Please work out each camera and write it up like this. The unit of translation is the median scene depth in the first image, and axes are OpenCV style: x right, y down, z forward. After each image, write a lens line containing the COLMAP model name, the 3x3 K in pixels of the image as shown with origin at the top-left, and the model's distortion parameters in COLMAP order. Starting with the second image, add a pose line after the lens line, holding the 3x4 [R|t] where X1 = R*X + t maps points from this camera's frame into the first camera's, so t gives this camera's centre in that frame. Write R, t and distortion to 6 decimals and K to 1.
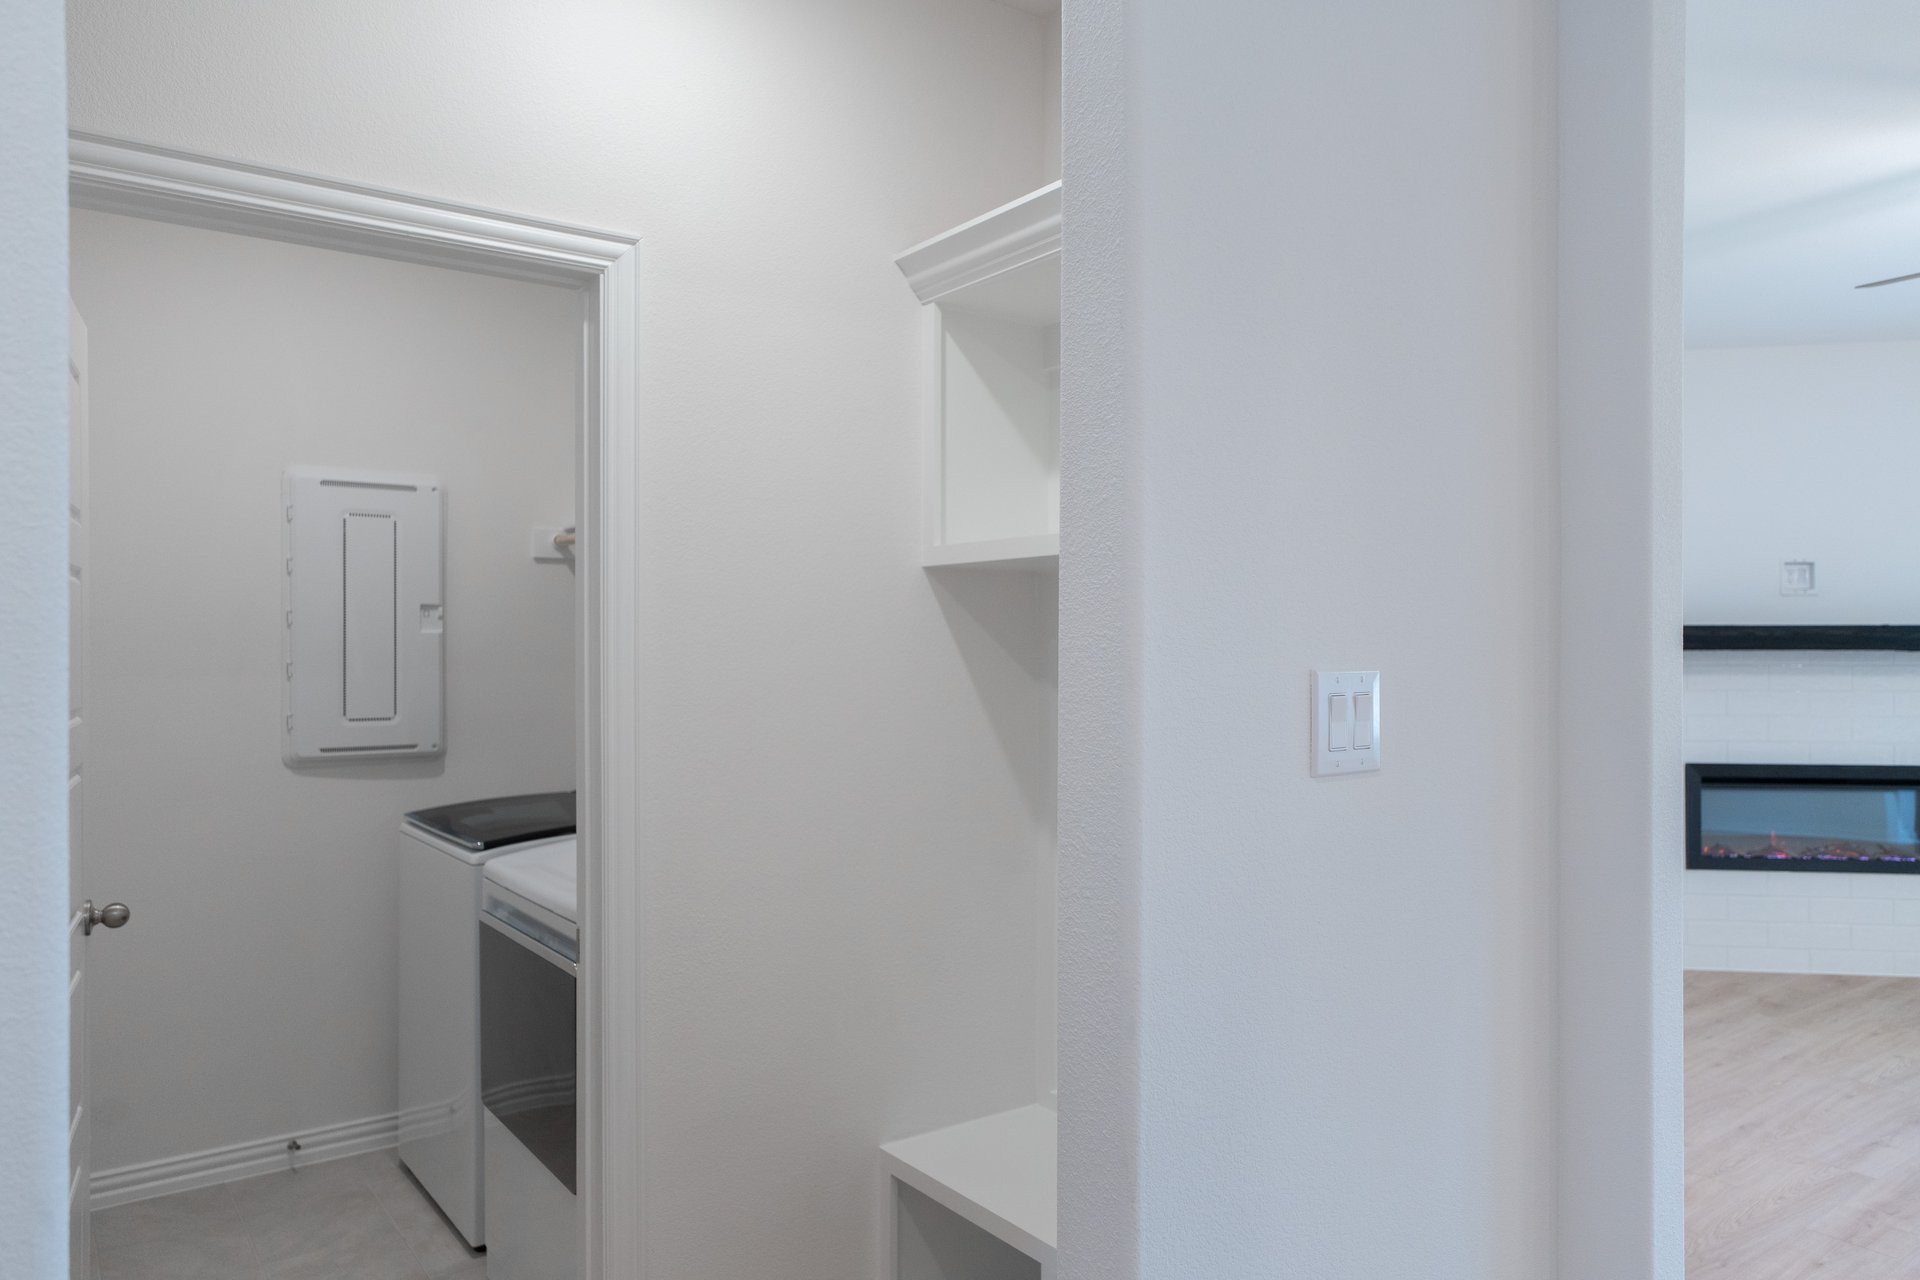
lens RADIAL K [[1291.6, 0, 955.5], [0, 1291.6, 643.3], [0, 0, 1]] dist [0.006915, 0.009378]
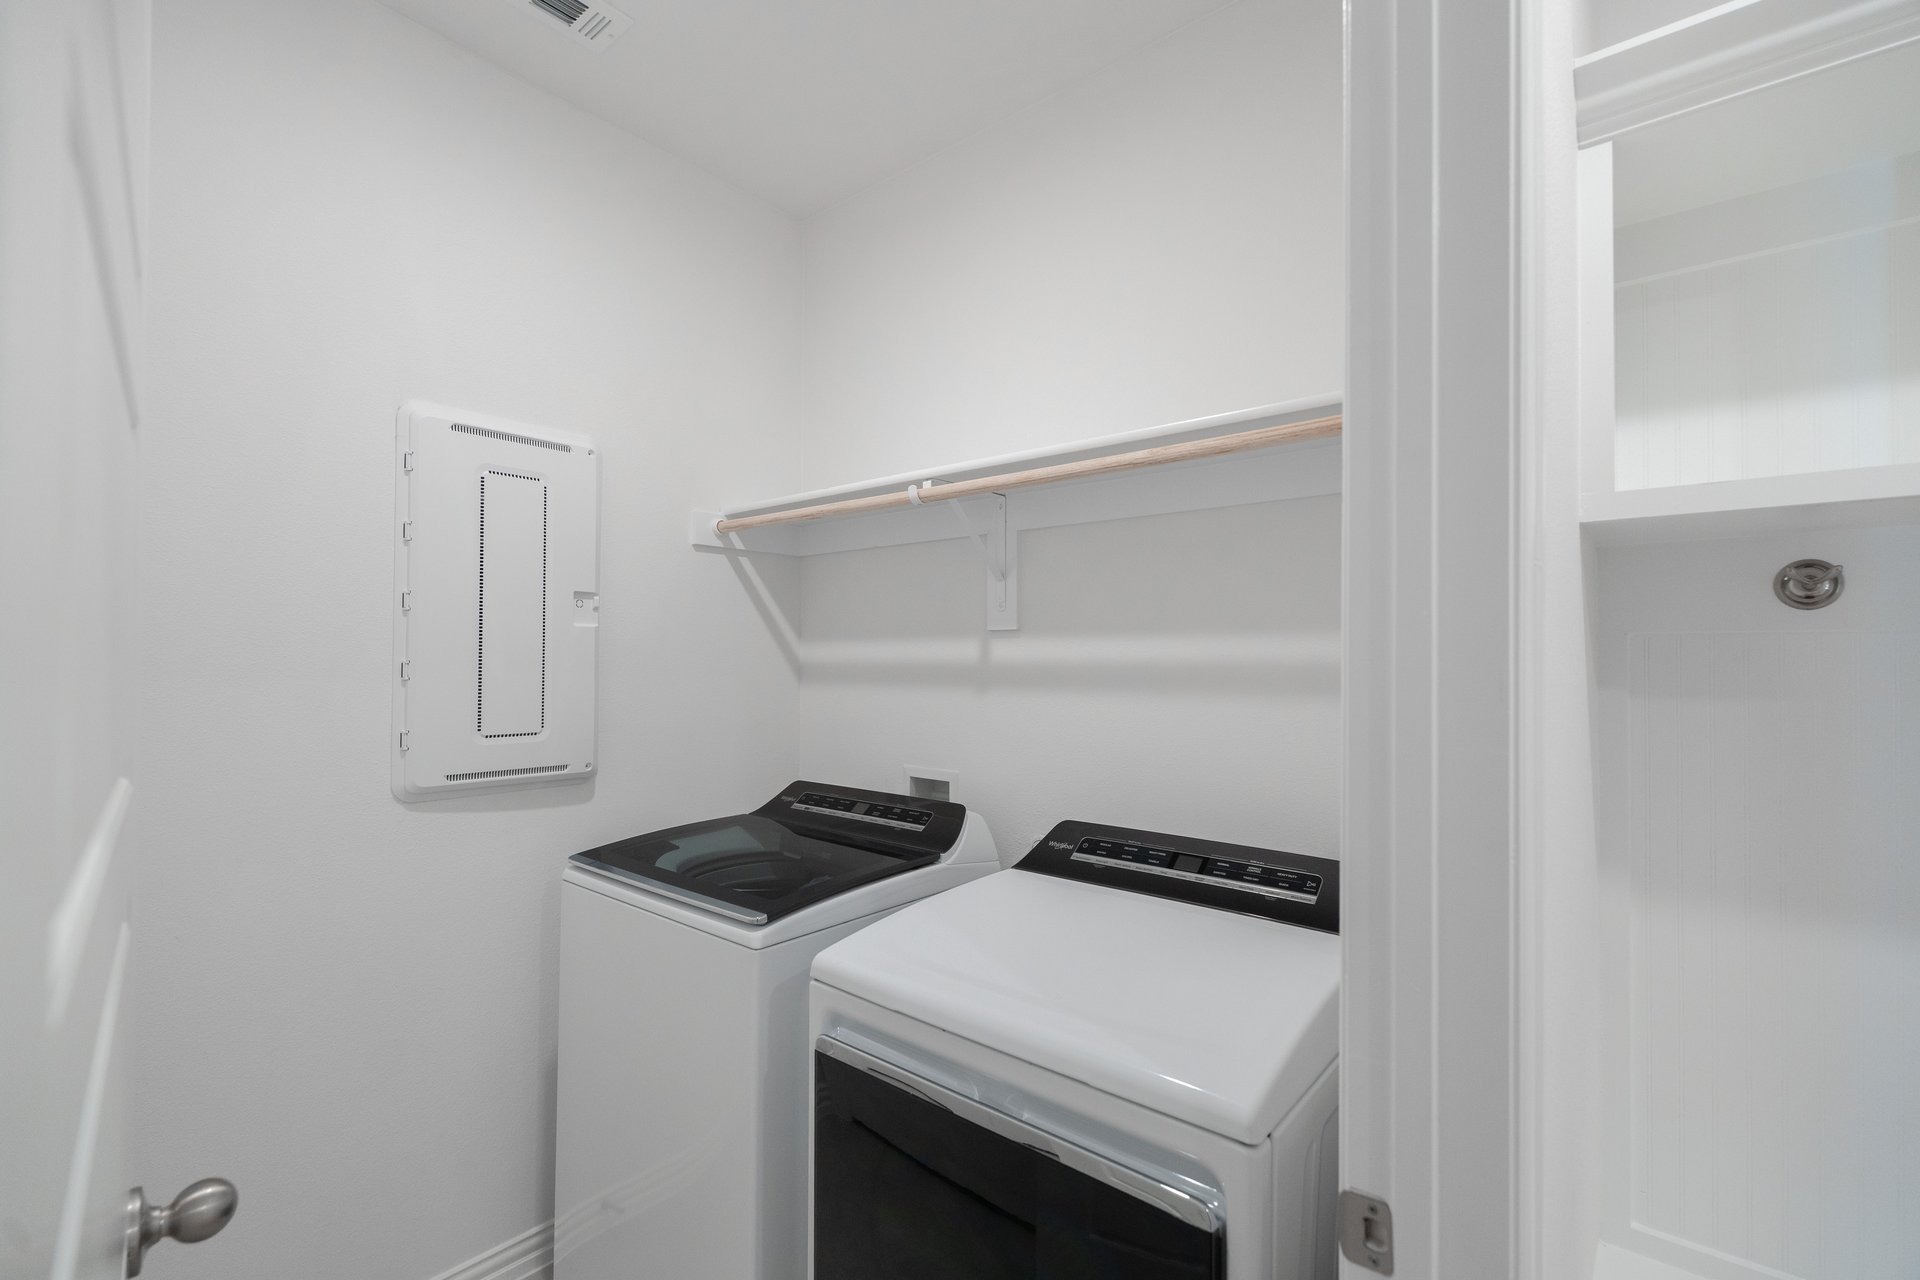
lens RADIAL K [[853.9, 0, 976.5], [0, 853.9, 650.5], [0, 0, 1]] dist [0.002996, -0.001543]
pose [[0.969953, 0.006422, 0.243206, -0.310761], [-0.004571, 0.999956, -0.008178, 0.010600], [-0.243248, 0.006820, 0.969940, 0.435425]]
